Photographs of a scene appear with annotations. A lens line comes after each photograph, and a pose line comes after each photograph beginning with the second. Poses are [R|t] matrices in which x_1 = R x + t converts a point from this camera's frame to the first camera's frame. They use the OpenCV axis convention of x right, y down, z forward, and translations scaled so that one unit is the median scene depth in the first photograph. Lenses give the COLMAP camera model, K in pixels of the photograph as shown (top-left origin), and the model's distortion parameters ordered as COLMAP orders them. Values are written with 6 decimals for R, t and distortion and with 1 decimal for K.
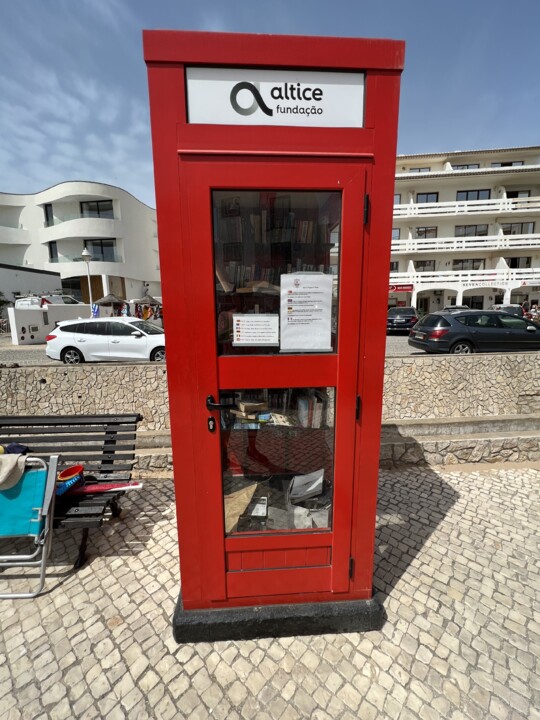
lens RADIAL K [[311.8, 0, 271.1], [0, 311.8, 359.0], [0, 0, 1]] dist [-0.005189, -0.000359]
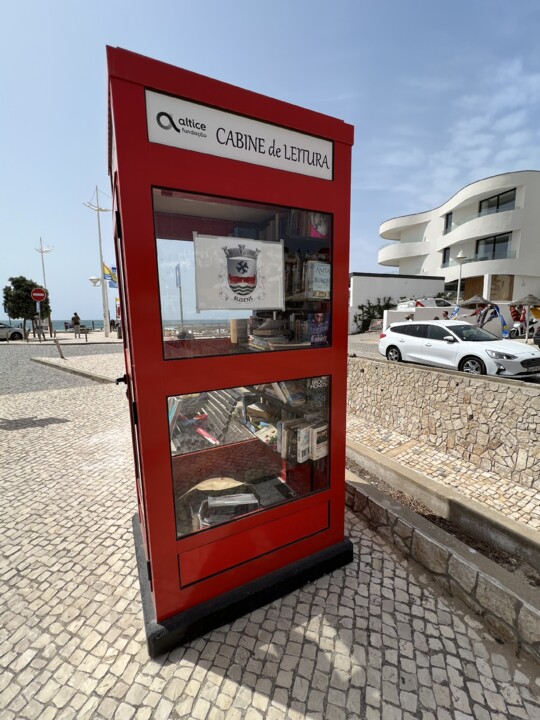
lens RADIAL K [[311.8, 0, 271.3], [0, 311.8, 360.3], [0, 0, 1]] dist [-0.005189, -0.000359]
pose [[0.409973, 0.142937, -0.900828, 0.191227], [-0.144841, 0.985314, 0.090424, -0.024281], [0.900524, 0.093405, 0.424656, 0.133134]]
